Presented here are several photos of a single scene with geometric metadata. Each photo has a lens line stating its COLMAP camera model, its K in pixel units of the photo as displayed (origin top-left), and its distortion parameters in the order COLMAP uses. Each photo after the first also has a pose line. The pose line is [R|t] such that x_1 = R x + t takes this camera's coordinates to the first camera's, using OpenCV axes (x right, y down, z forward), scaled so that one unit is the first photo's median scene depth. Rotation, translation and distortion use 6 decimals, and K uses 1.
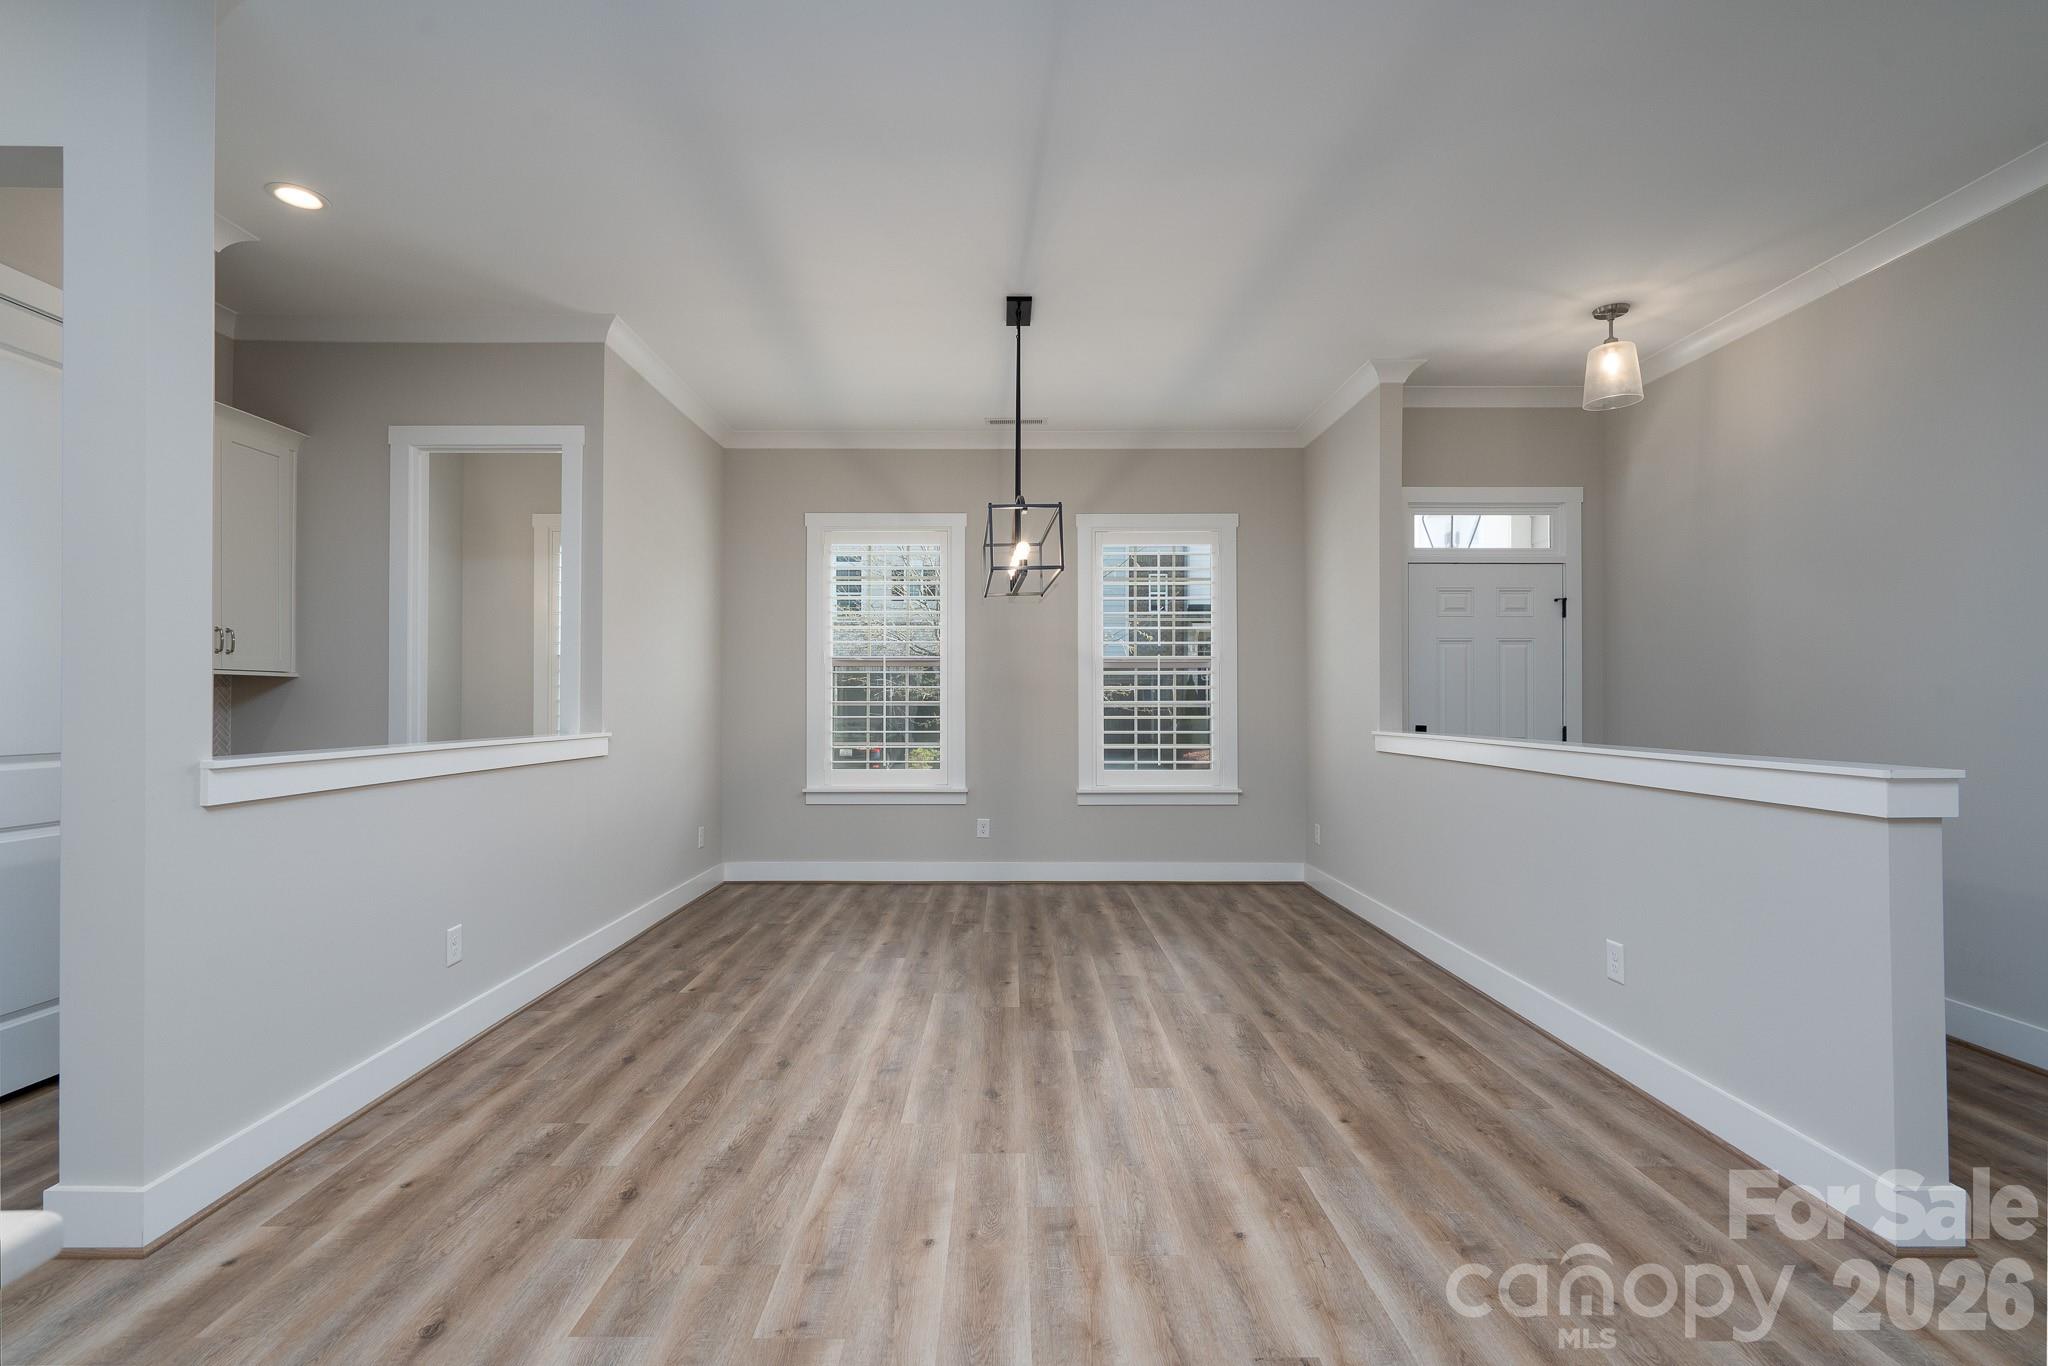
lens RADIAL K [[937.2, 0, 1015.2], [0, 937.2, 704.8], [0, 0, 1]] dist [-0.001965, 0.002763]
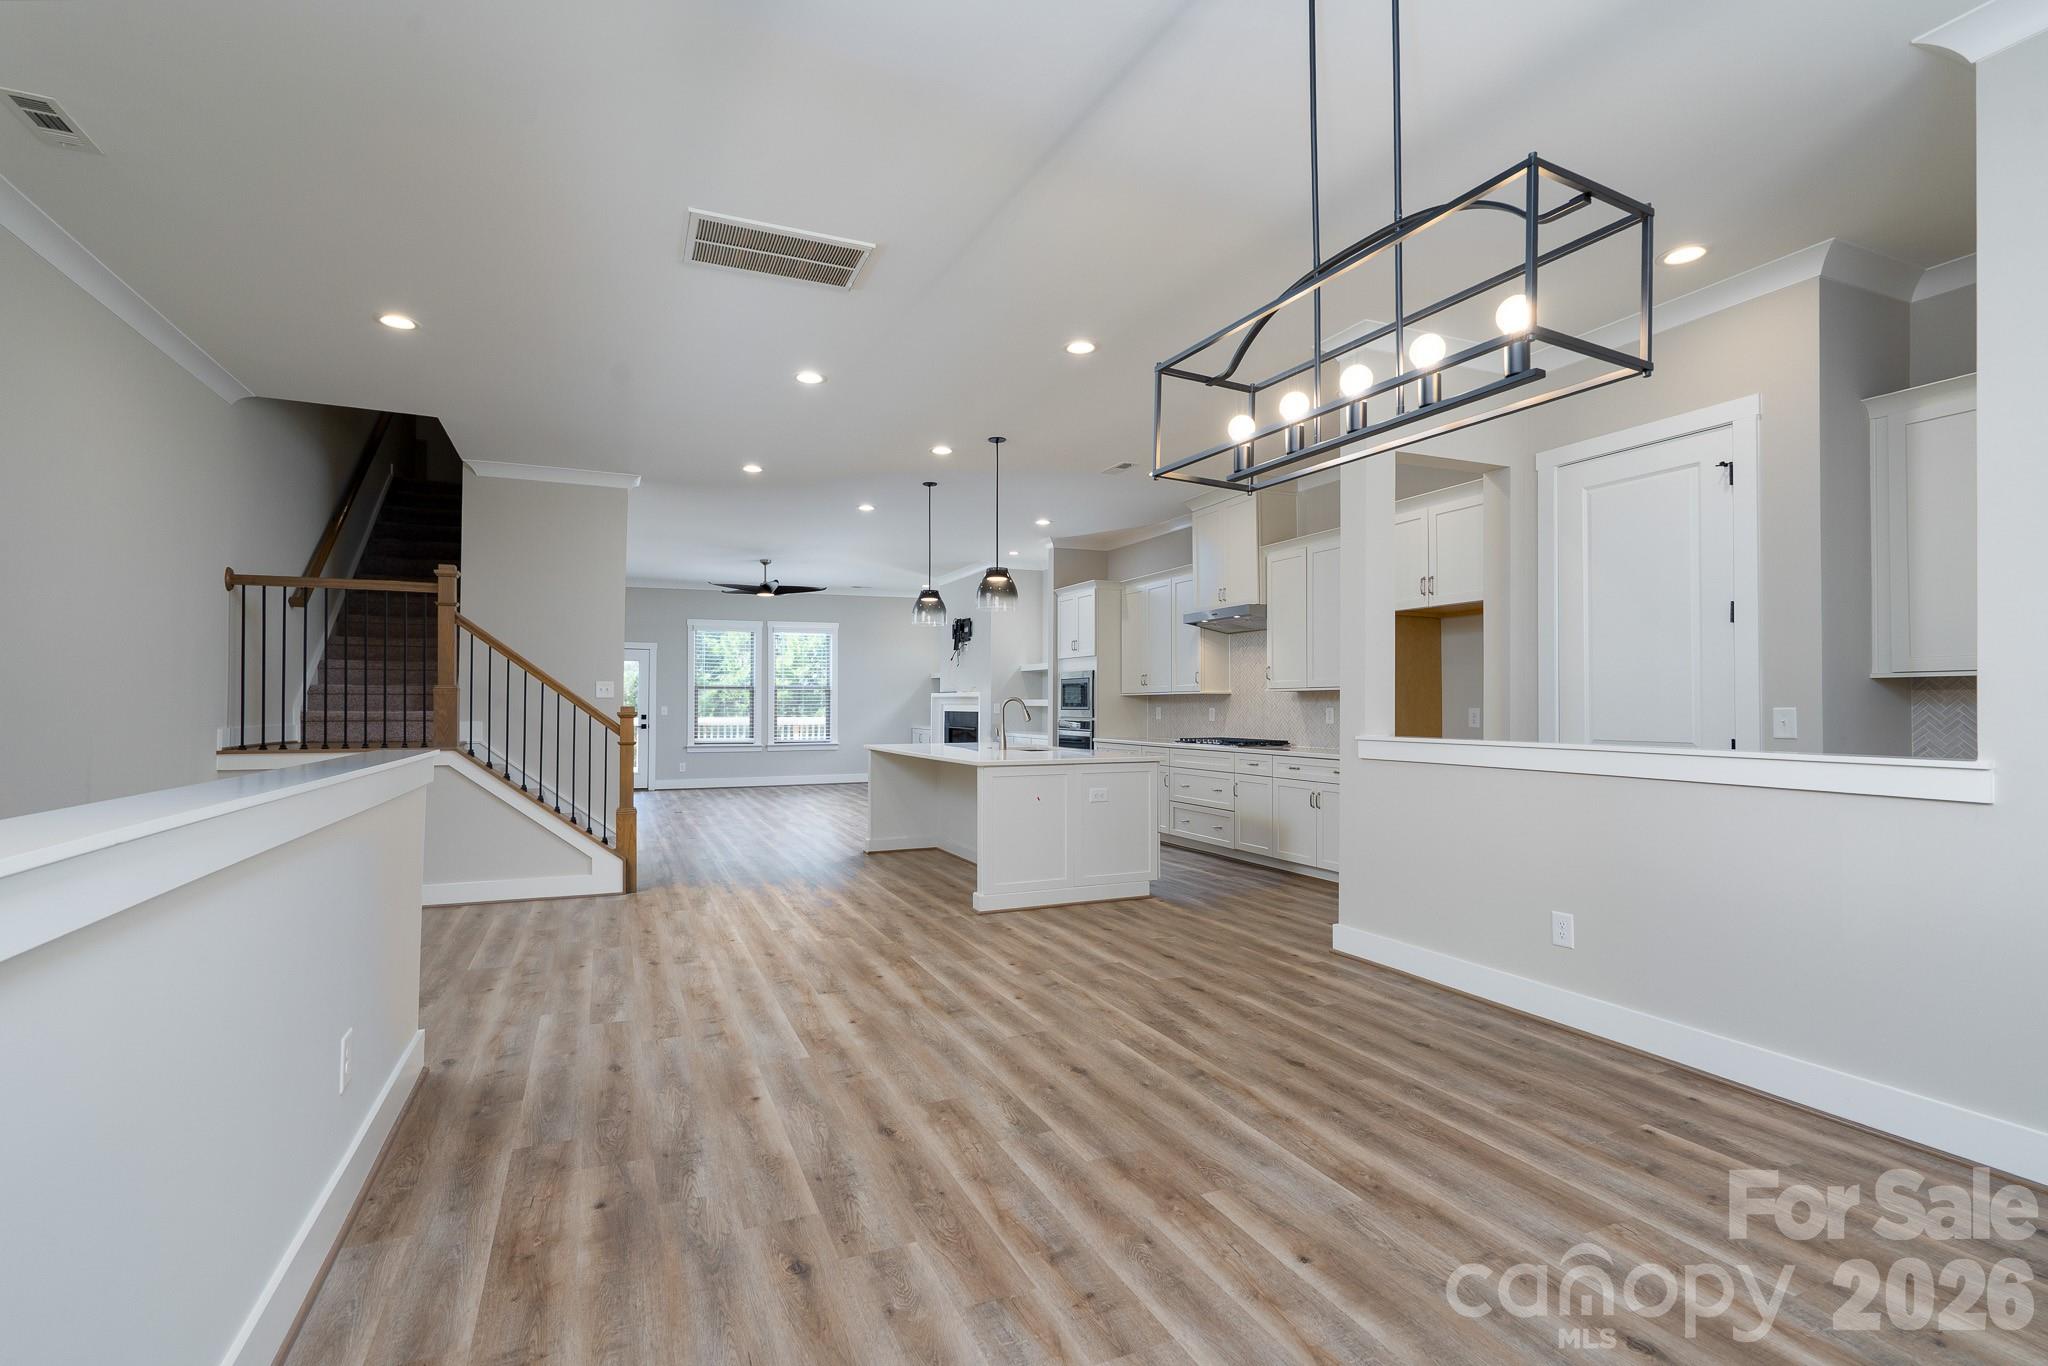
lens RADIAL K [[937.2, 0, 1002.7], [0, 937.2, 698.4], [0, 0, 1]] dist [-0.001965, 0.002763]
pose [[-0.923669, -0.004623, -0.383163, 0.428531], [-0.002095, 0.999973, -0.007015, -0.003278], [0.383185, -0.005677, -0.923654, 1.786183]]
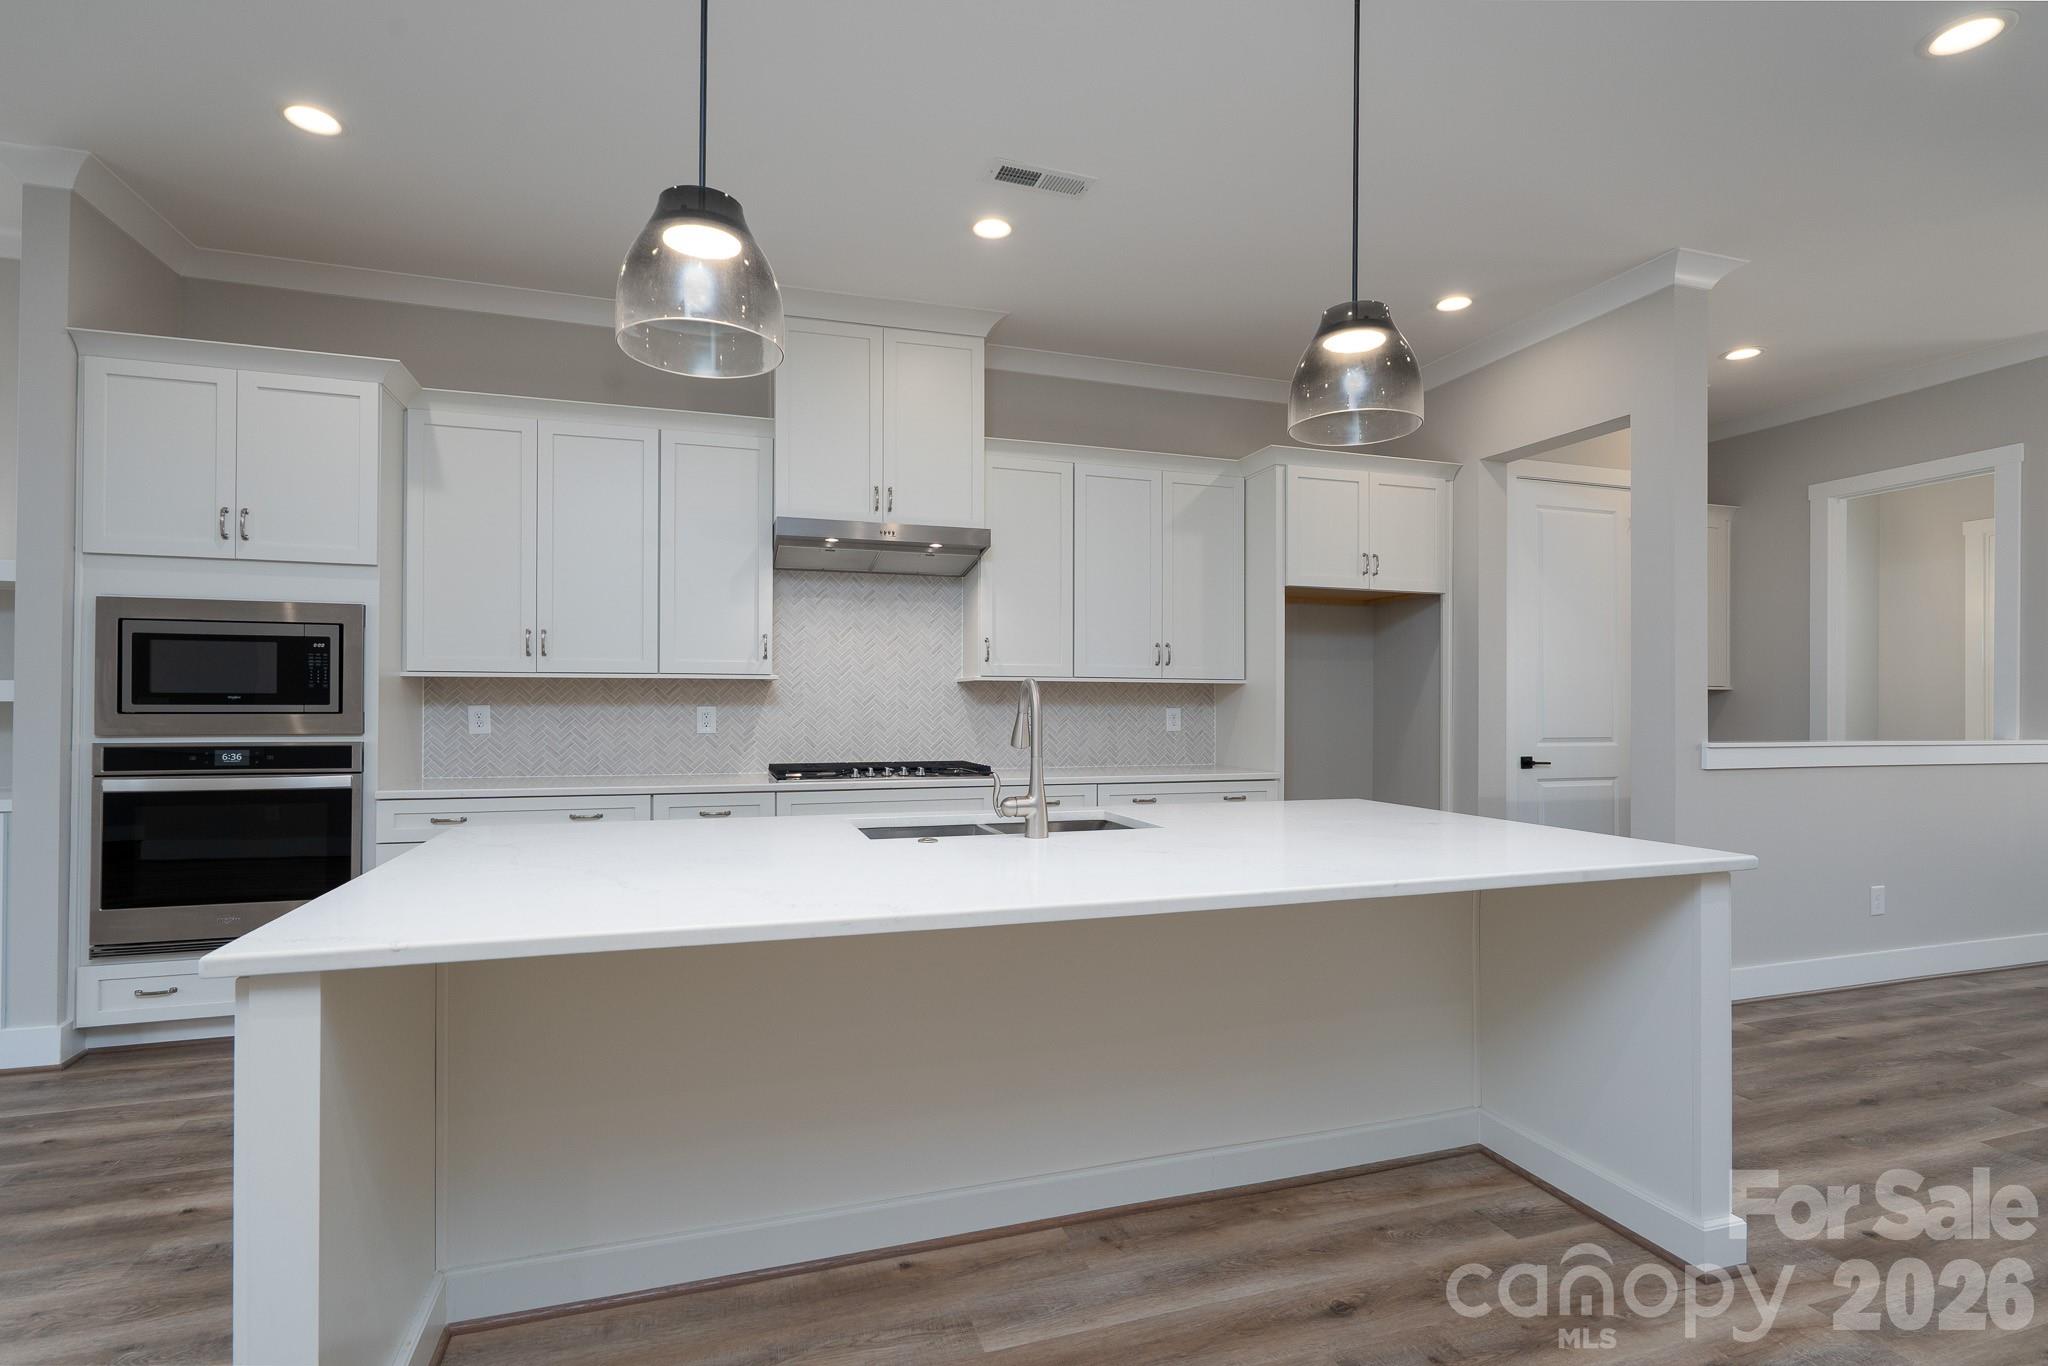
lens RADIAL K [[937.2, 0, 1013.2], [0, 937.2, 698.1], [0, 0, 1]] dist [-0.001965, 0.002763]
pose [[0.292062, -0.012140, -0.956322, 0.271611], [-0.002821, 0.999904, -0.013554, 0.007138], [0.956395, 0.006656, 0.292000, -0.481974]]
